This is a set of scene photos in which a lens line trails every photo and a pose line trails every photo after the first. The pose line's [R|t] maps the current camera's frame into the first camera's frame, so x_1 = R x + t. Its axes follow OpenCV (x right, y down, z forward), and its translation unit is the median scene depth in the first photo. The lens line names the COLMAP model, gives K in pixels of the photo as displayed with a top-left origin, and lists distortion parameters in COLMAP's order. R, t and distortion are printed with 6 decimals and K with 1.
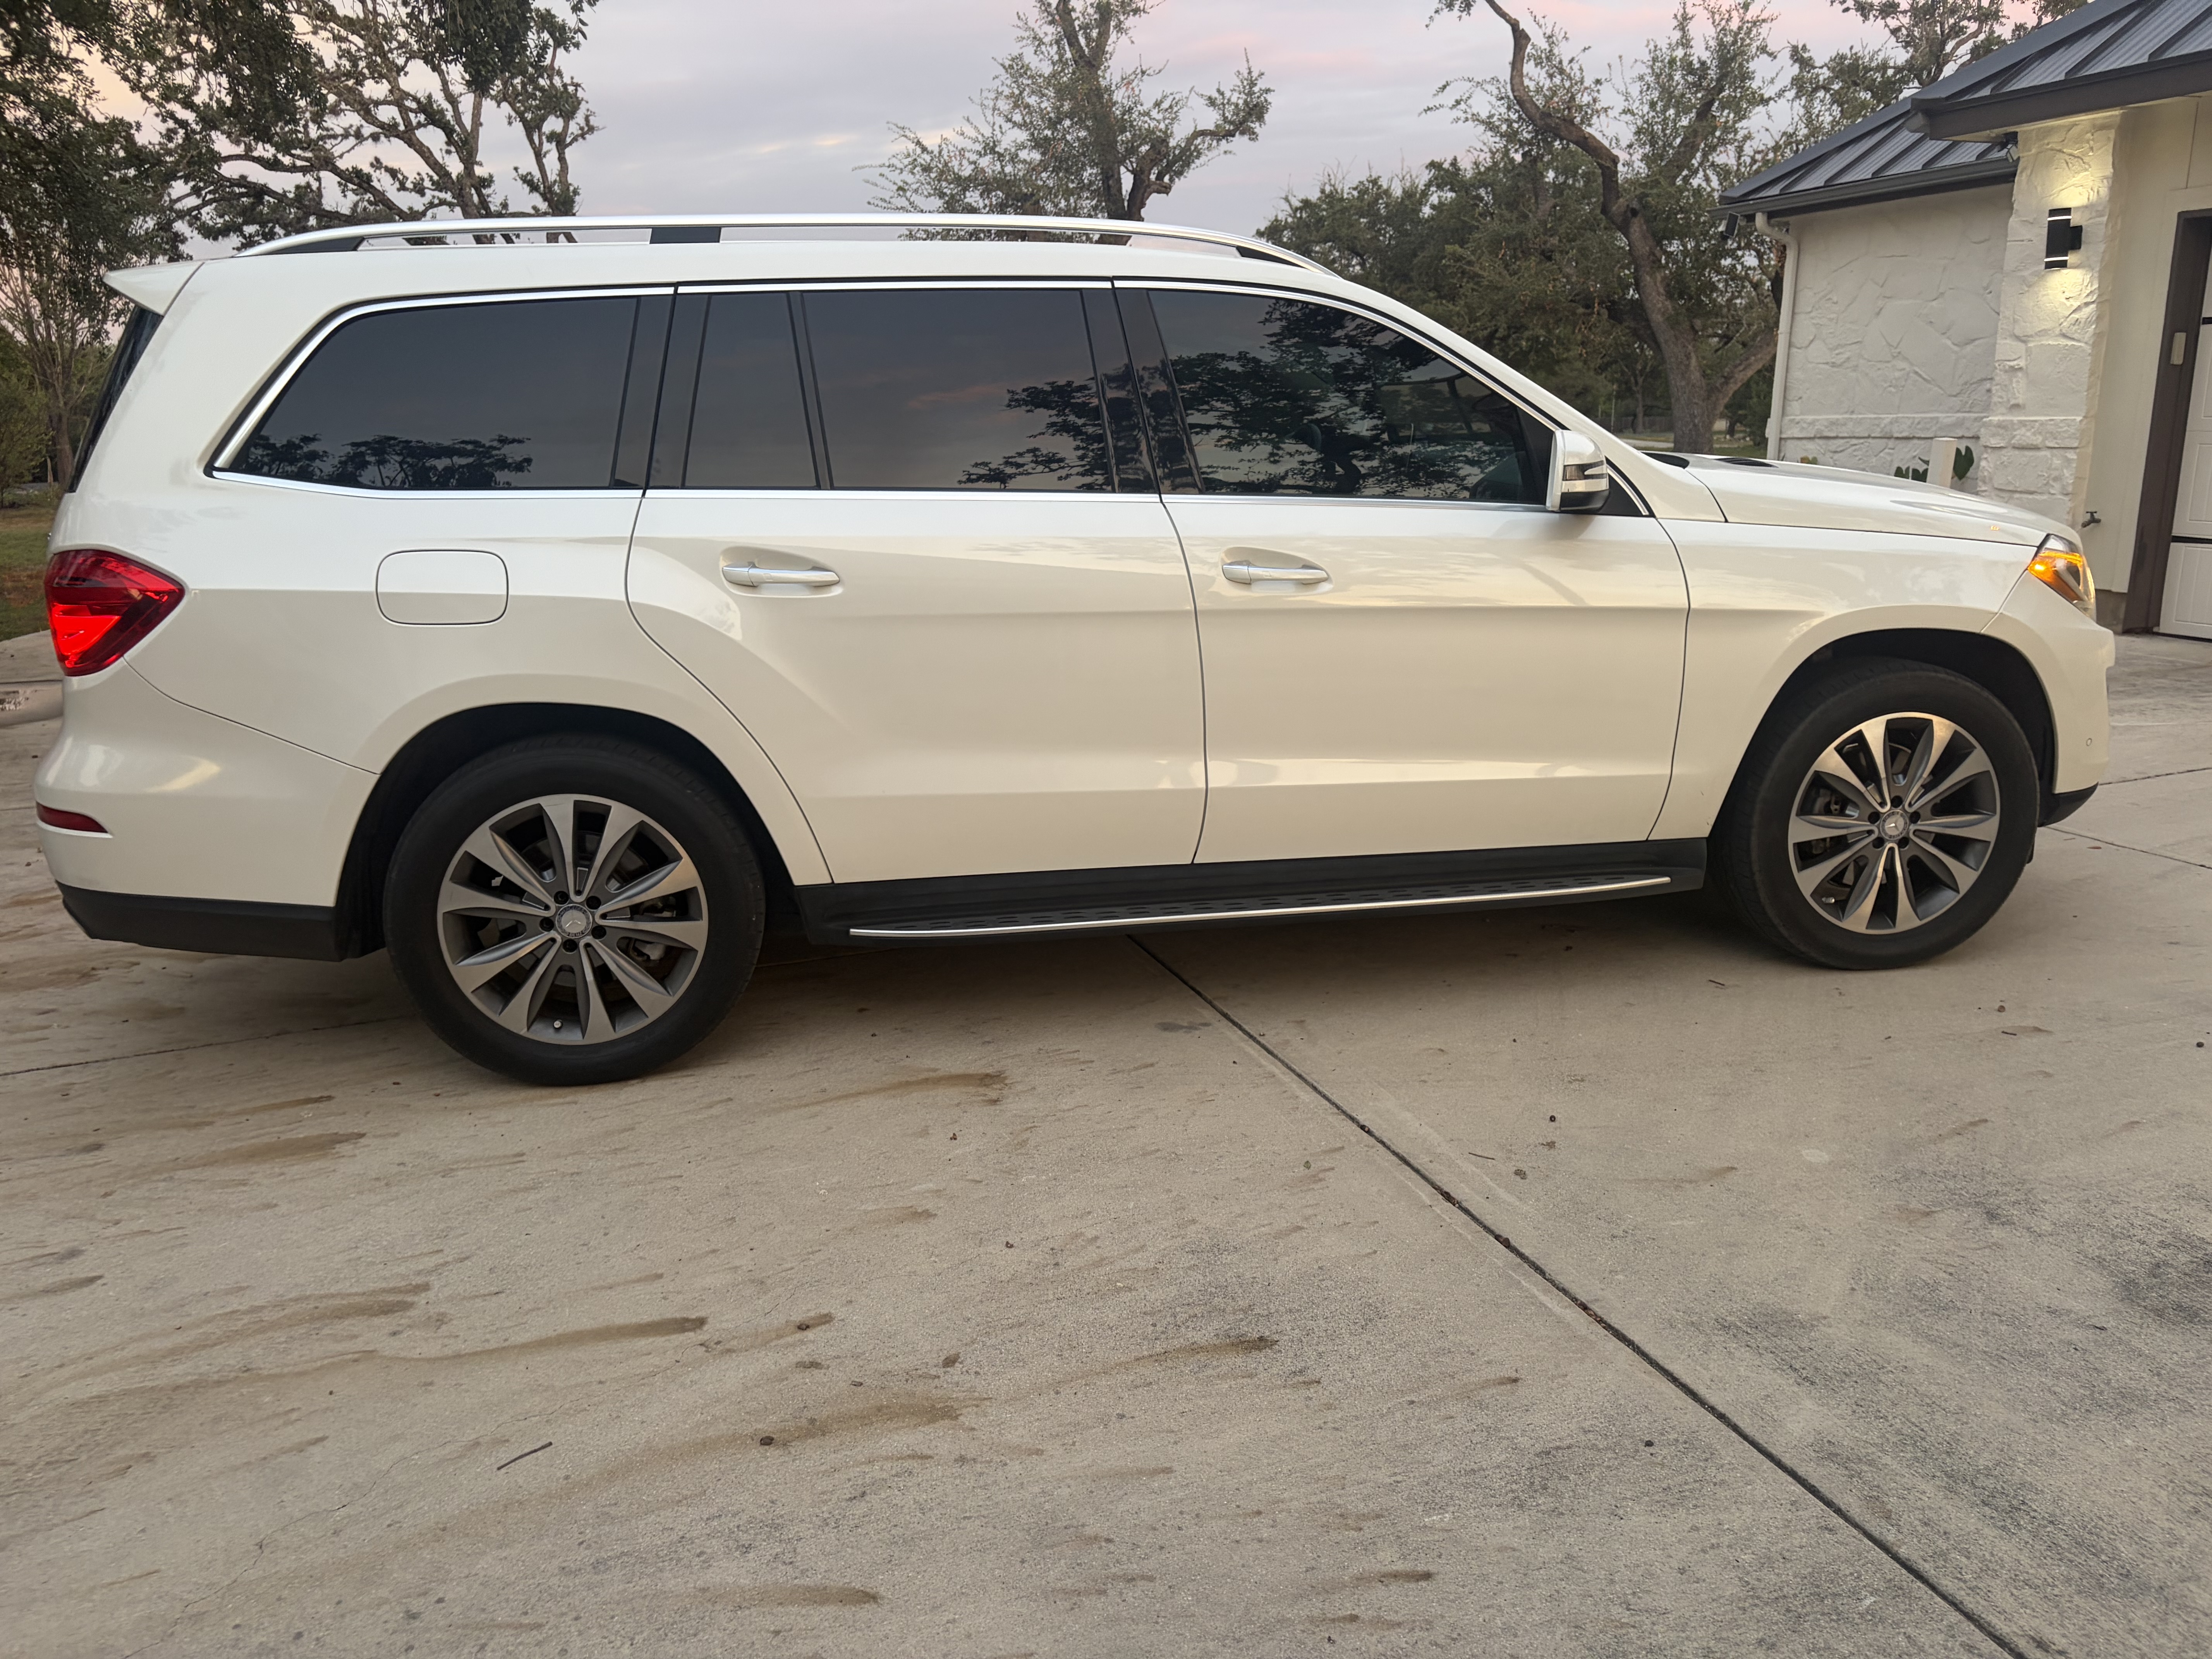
lens RADIAL K [[1731.3, 0, 1106.0], [0, 1731.3, 829.5], [0, 0, 1]] dist [0.126021, -0.159913]
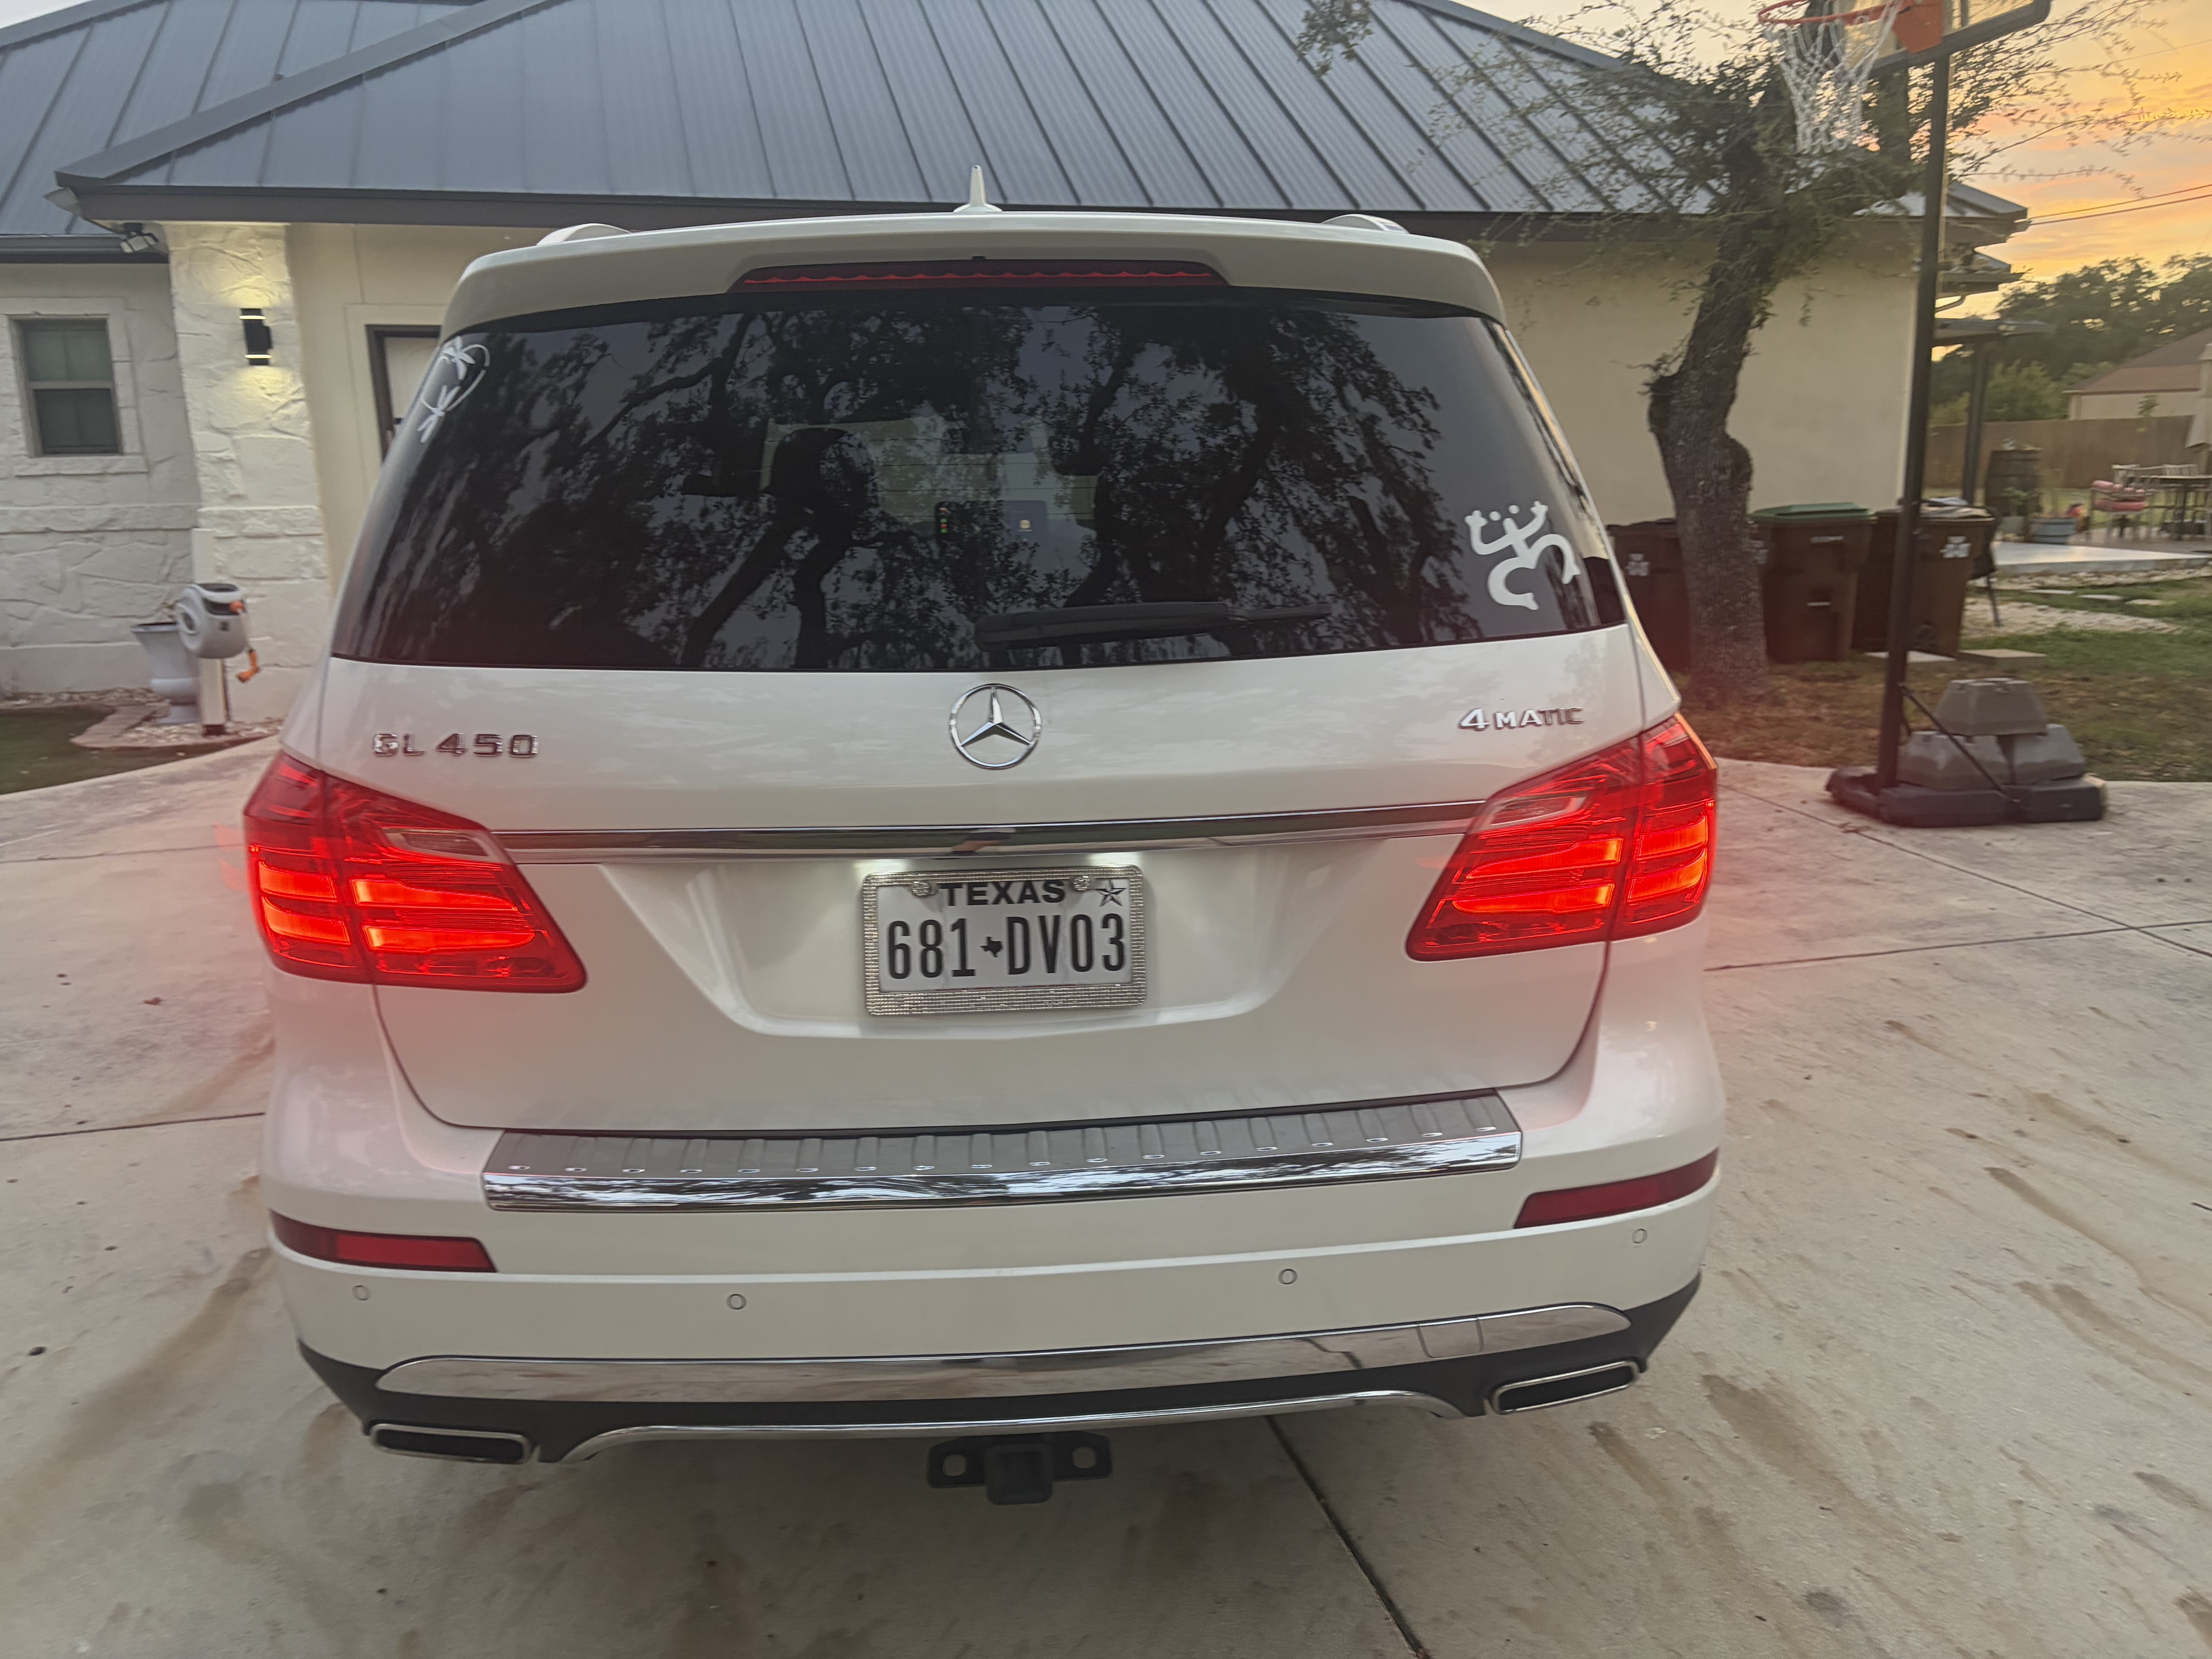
lens RADIAL K [[1691.2, 0, 1106.0], [0, 1691.2, 829.5], [0, 0, 1]] dist [0.121419, -0.158135]
pose [[0.082154, -0.198362, 0.976680, -0.454704], [0.248509, 0.953115, 0.172672, -0.104090], [-0.965139, 0.228528, 0.127597, 0.436124]]
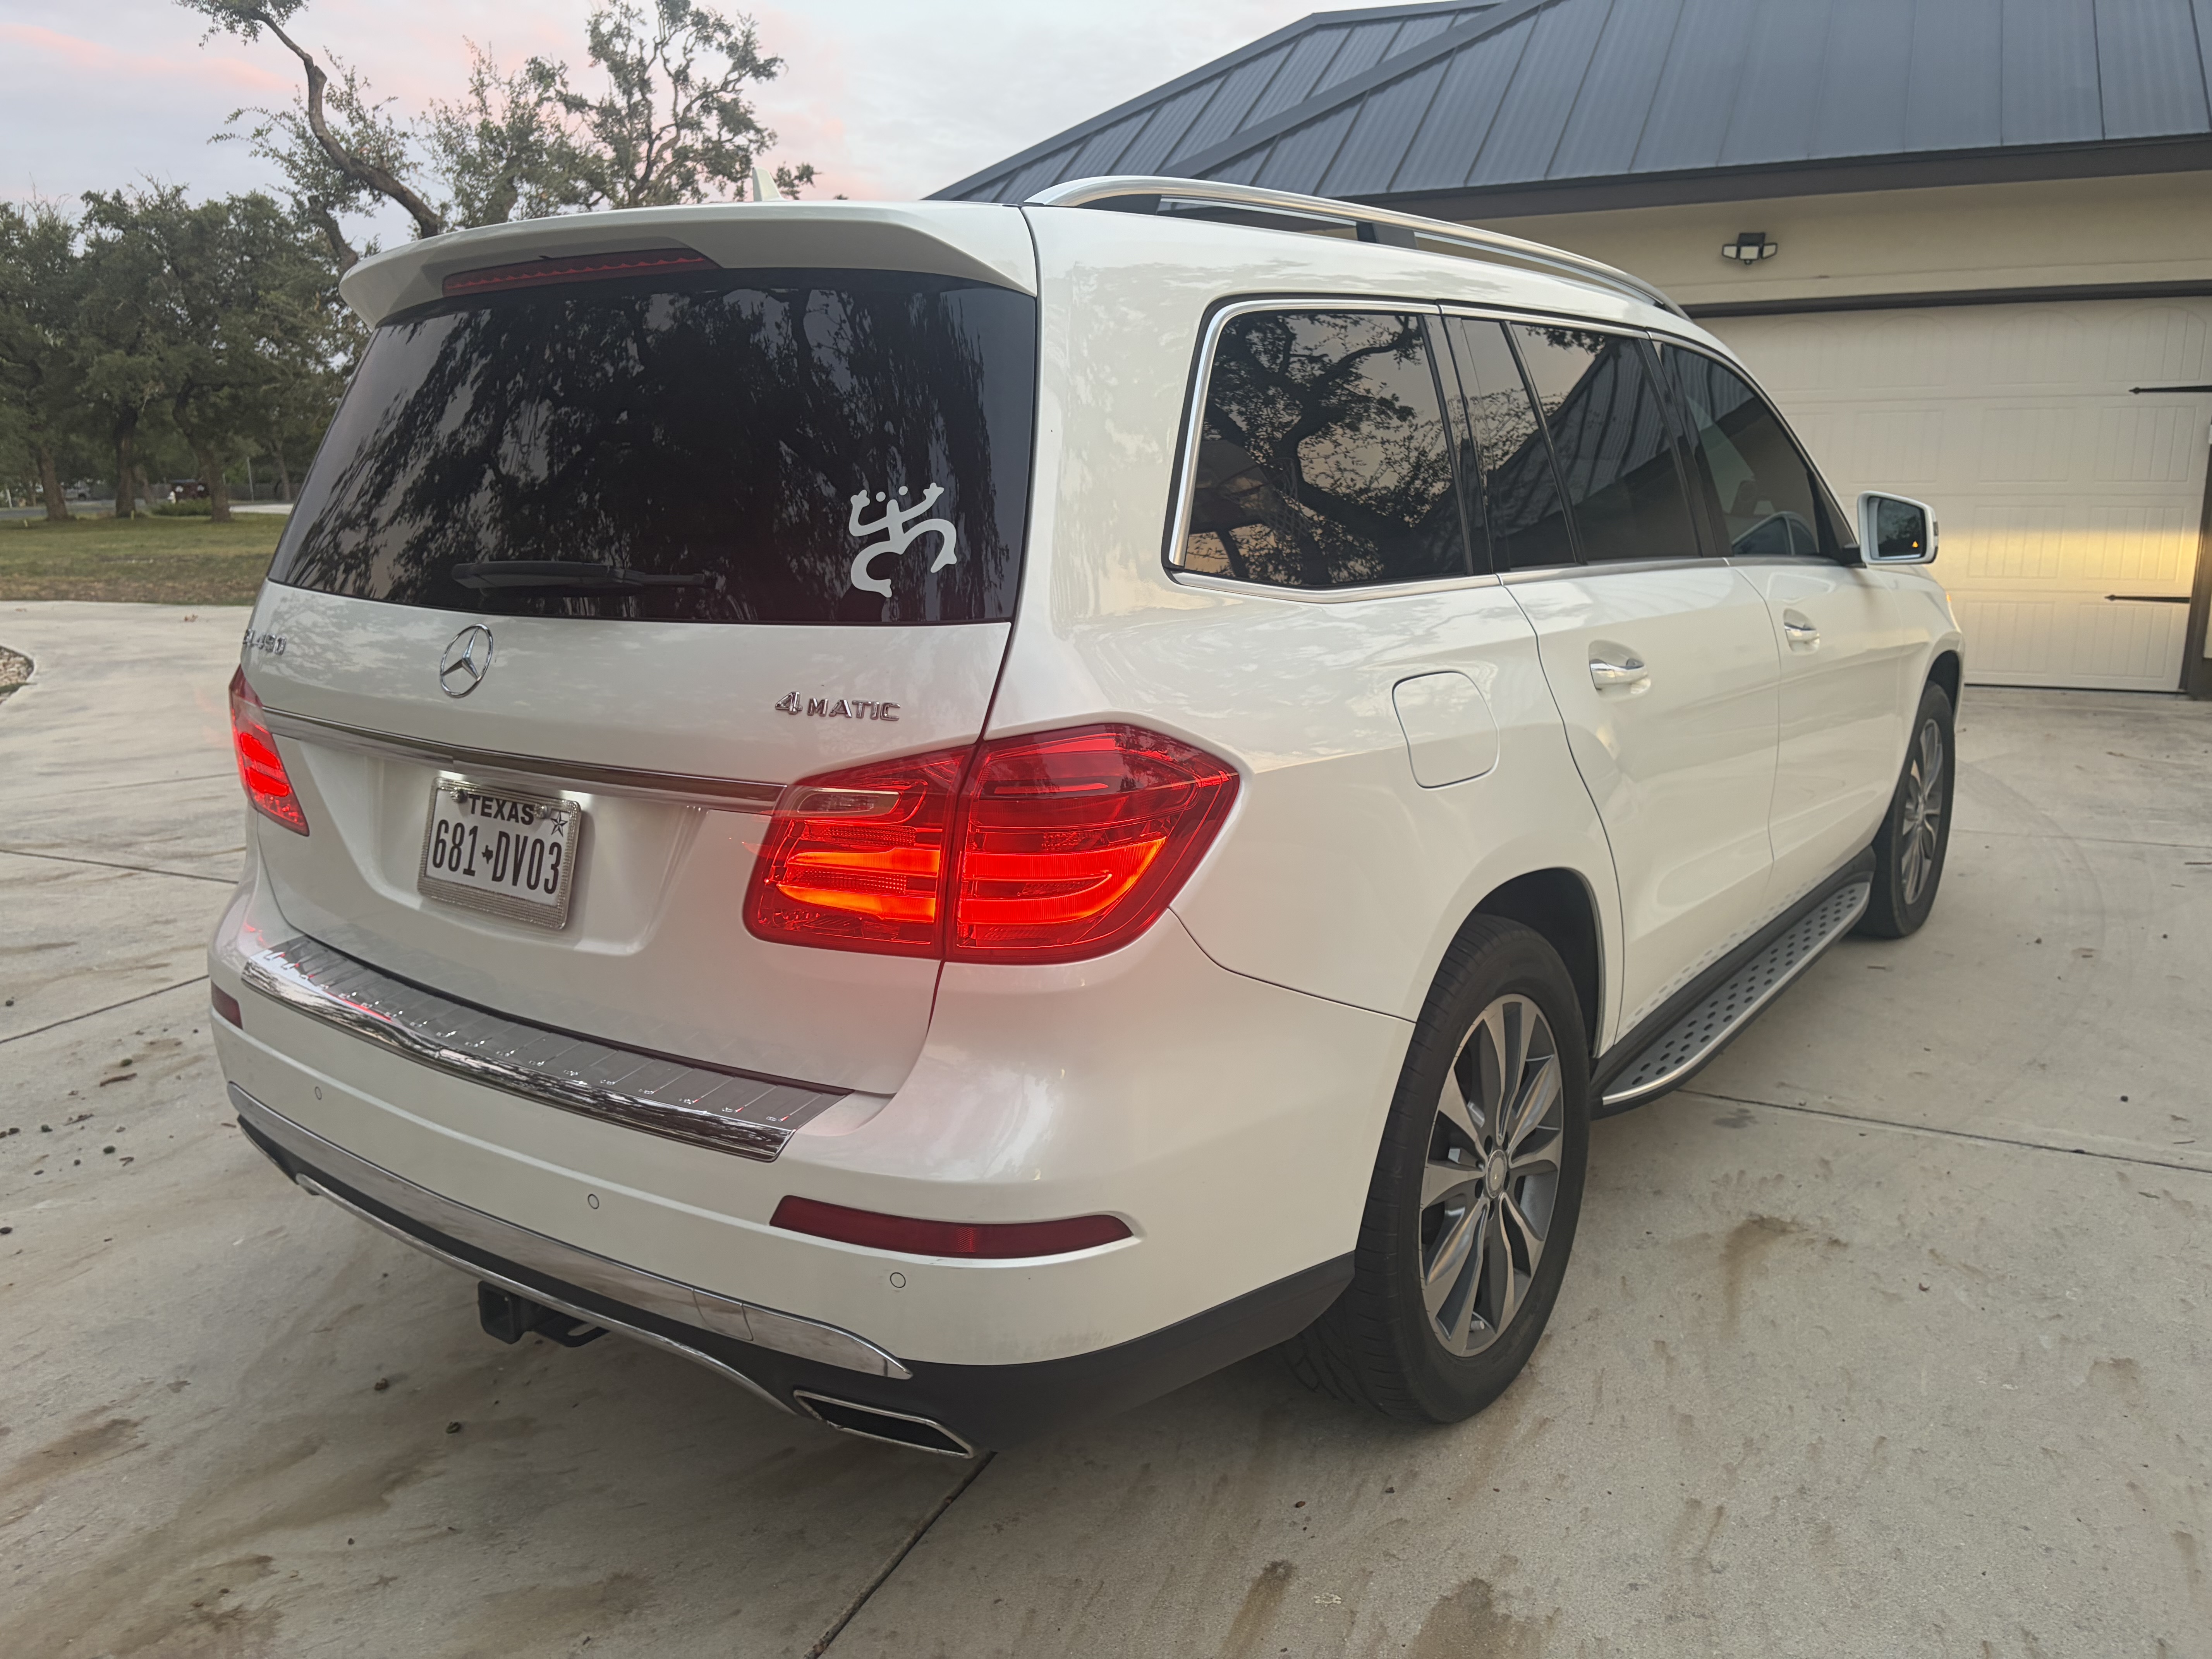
lens RADIAL K [[1691.2, 0, 1106.0], [0, 1691.2, 829.5], [0, 0, 1]] dist [0.121419, -0.158135]
pose [[0.707980, -0.137603, 0.692698, -0.360660], [0.160415, 0.986530, 0.032018, -0.054939], [-0.687773, 0.088451, 0.720517, 0.243889]]
